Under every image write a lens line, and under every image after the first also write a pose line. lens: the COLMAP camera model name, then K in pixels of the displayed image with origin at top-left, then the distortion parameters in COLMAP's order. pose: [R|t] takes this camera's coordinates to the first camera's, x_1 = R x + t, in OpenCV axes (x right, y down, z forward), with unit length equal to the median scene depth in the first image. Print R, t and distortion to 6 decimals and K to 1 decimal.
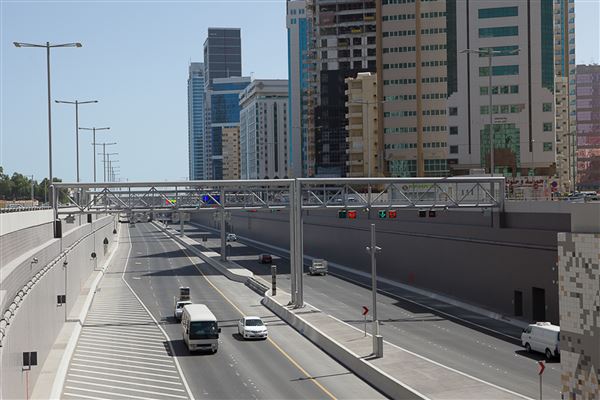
lens RADIAL K [[851.6, 0, 300.0], [0, 851.6, 200.0], [0, 0, 1]] dist [0.025467, 0.061549]
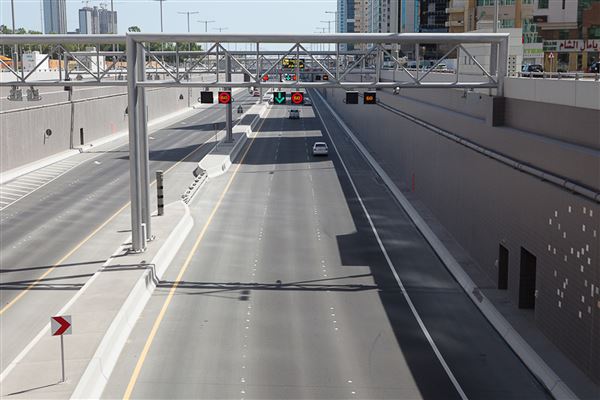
lens RADIAL K [[851.6, 0, 300.0], [0, 851.6, 200.0], [0, 0, 1]] dist [0.025467, 0.061549]
pose [[0.989430, 0.035918, -0.140495, 0.076755], [-0.013376, 0.987315, 0.158211, -0.002352], [0.144396, -0.154660, 0.977359, 0.173475]]
